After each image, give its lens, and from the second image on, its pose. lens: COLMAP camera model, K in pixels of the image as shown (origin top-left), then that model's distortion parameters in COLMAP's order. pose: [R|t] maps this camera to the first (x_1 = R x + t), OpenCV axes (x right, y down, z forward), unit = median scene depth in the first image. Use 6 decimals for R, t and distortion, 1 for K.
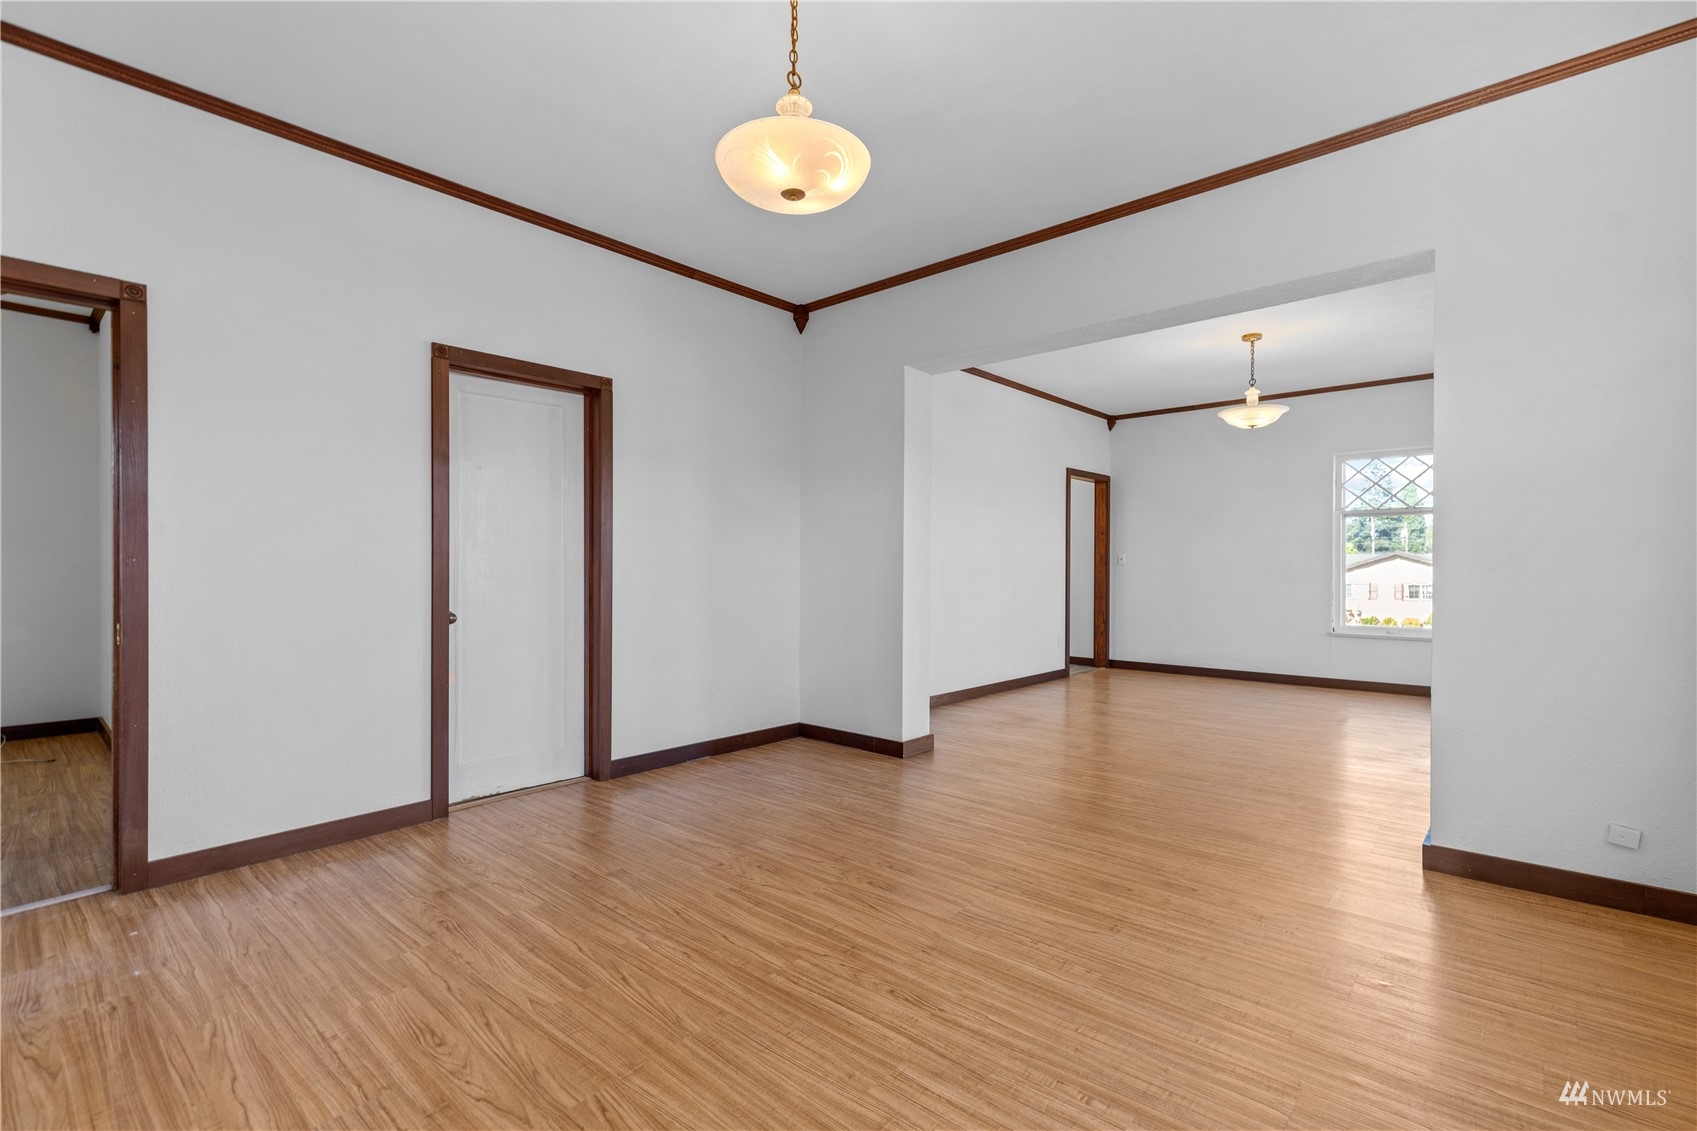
lens RADIAL K [[779.3, 0, 848.5], [0, 779.3, 570.8], [0, 0, 1]] dist [0.011716, 0.000313]
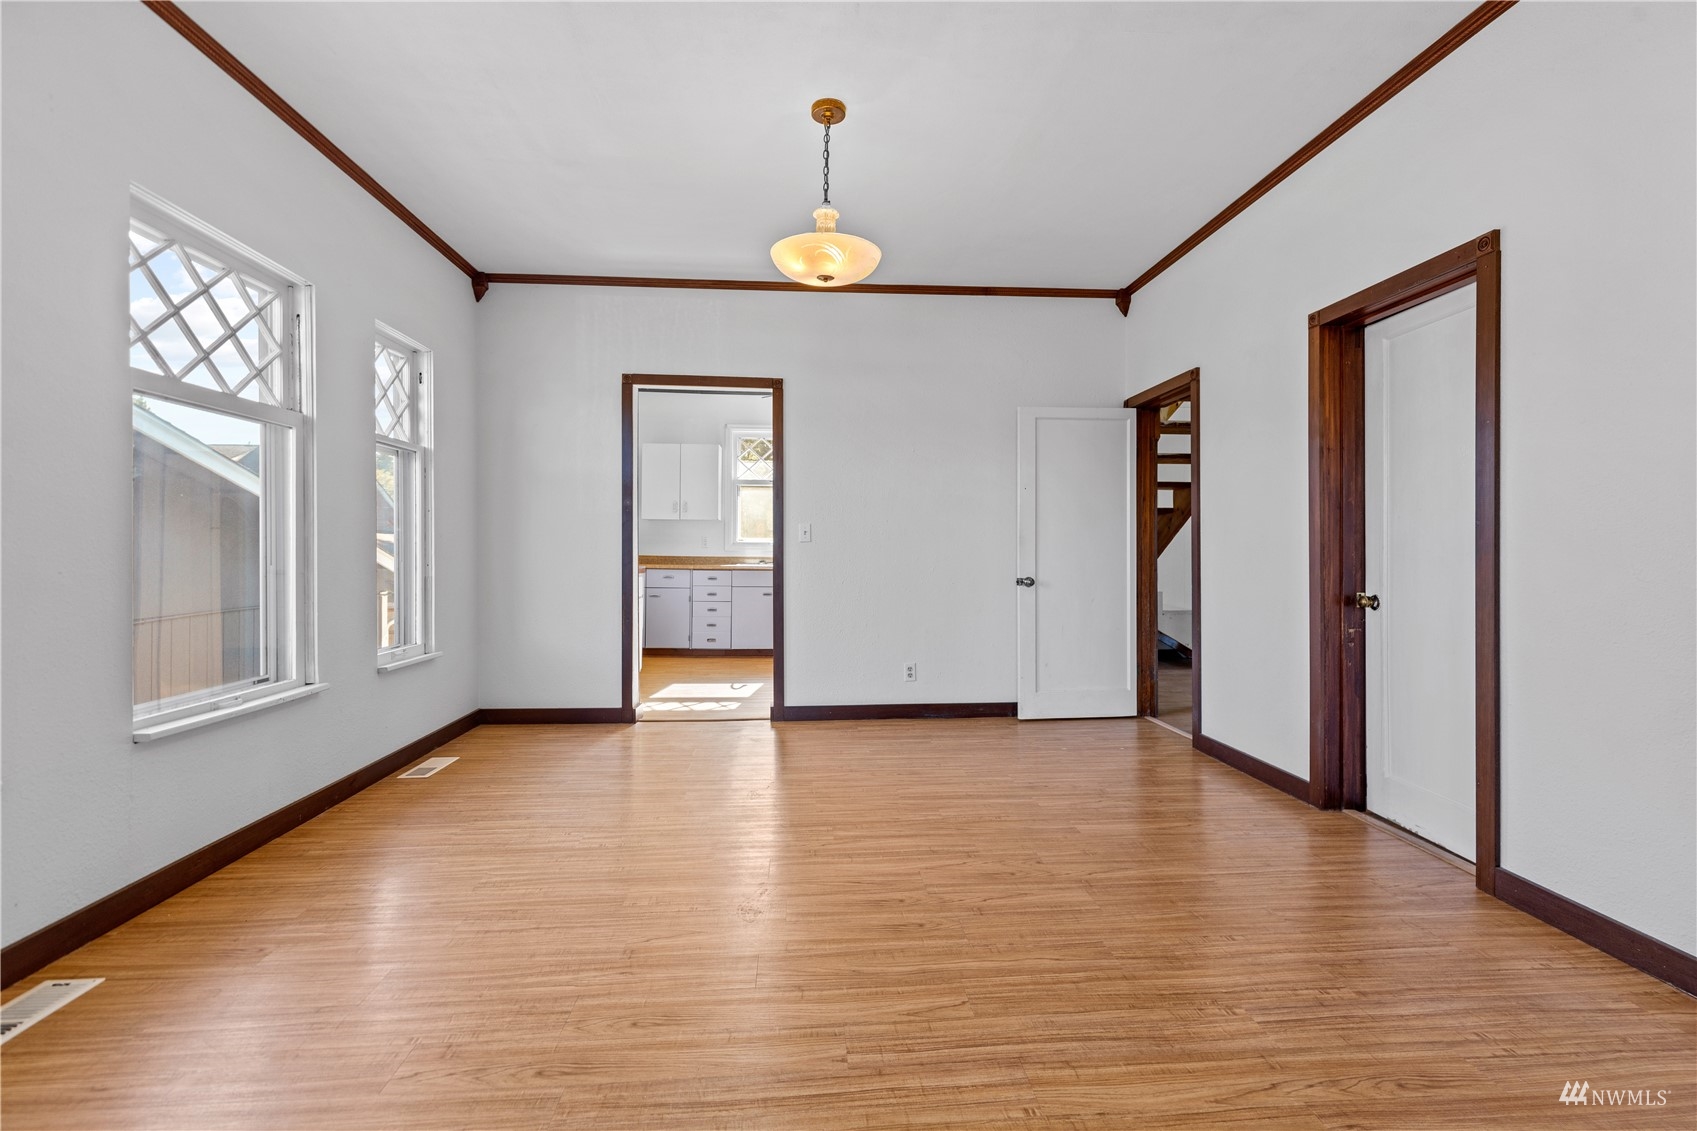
lens RADIAL K [[779.3, 0, 858.2], [0, 779.3, 547.6], [0, 0, 1]] dist [0.011716, 0.000313]
pose [[-0.697412, 0.000108, -0.716670, 0.718952], [-0.002305, 0.999994, 0.002394, -0.003492], [0.716666, 0.003322, -0.697408, 1.630014]]
